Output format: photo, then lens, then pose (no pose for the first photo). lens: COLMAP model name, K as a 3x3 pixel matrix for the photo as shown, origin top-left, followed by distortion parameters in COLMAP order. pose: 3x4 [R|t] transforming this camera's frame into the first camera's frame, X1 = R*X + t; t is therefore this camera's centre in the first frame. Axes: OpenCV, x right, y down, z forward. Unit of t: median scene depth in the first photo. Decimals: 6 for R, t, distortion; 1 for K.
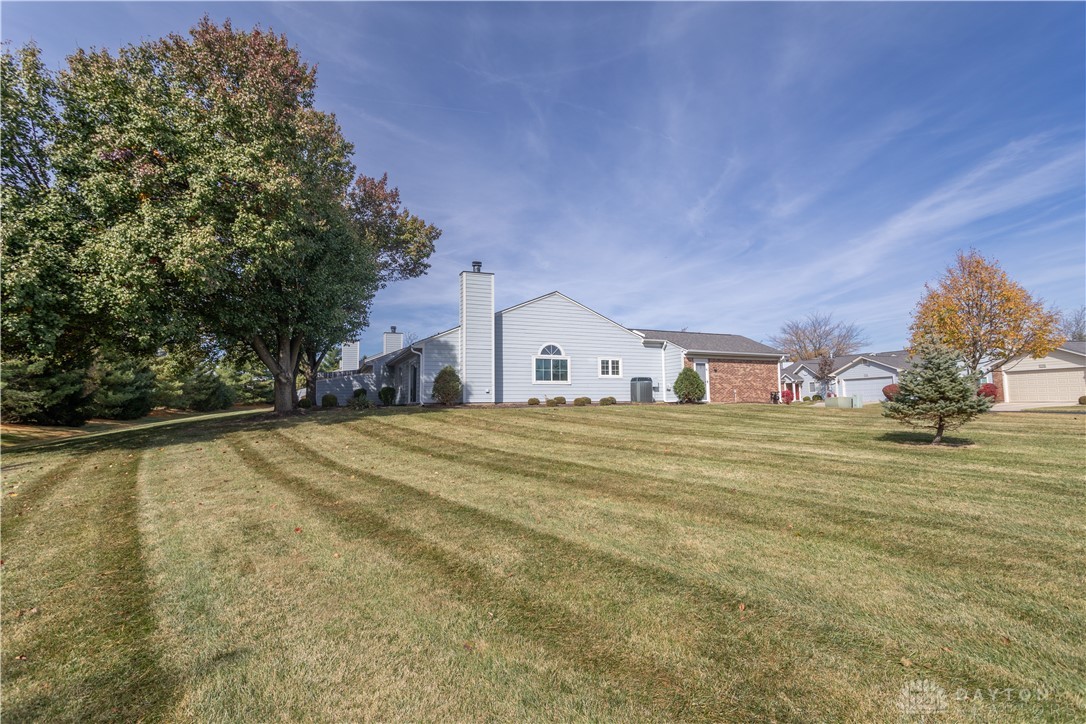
lens RADIAL K [[510.5, 0, 542.2], [0, 510.5, 367.7], [0, 0, 1]] dist [0.000768, 0.000377]
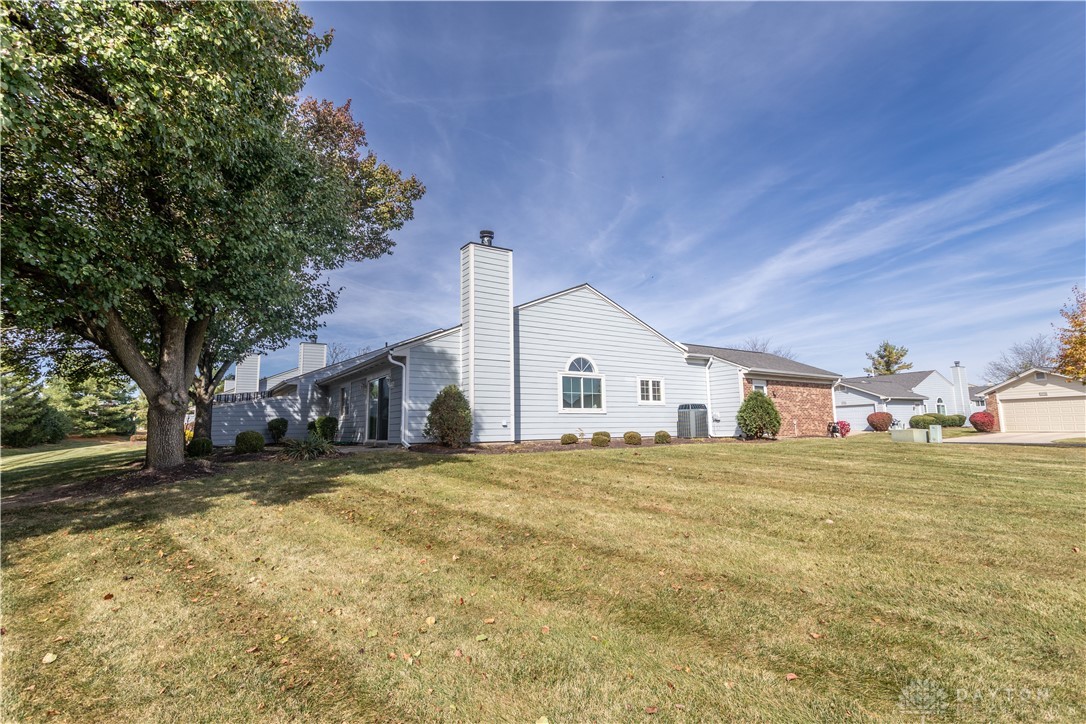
lens RADIAL K [[510.5, 0, 532.9], [0, 510.5, 355.8], [0, 0, 1]] dist [0.000768, 0.000377]
pose [[0.982592, 0.022547, 0.184403, -0.166948], [-0.008893, 0.997179, -0.074538, 0.006228], [-0.185563, 0.071601, 0.980020, 0.296412]]
